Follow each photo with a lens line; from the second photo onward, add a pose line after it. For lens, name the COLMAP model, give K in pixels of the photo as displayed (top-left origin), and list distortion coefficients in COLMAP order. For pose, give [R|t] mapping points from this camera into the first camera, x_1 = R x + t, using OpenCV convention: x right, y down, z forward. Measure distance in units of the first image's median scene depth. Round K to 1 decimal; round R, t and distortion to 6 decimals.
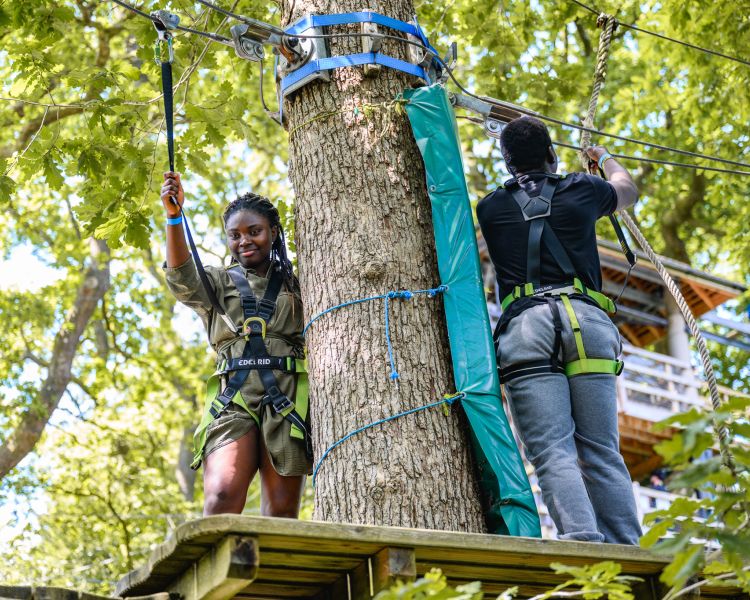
lens RADIAL K [[1505.3, 0, 375.0], [0, 1505.3, 299.8], [0, 0, 1]] dist [-0.019131, 0.000000]
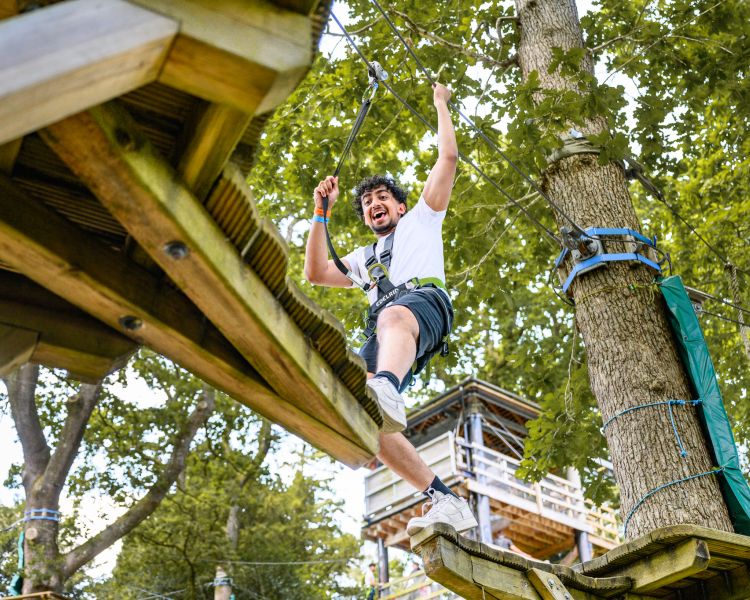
lens RADIAL K [[952.8, 0, 375.0], [0, 952.8, 300.3], [0, 0, 1]] dist [-0.010495, 0.000000]
pose [[0.996737, 0.077944, 0.020996, -0.327798], [-0.074261, 0.987360, -0.140017, 0.054313], [-0.031644, 0.138001, 0.989927, 0.006824]]
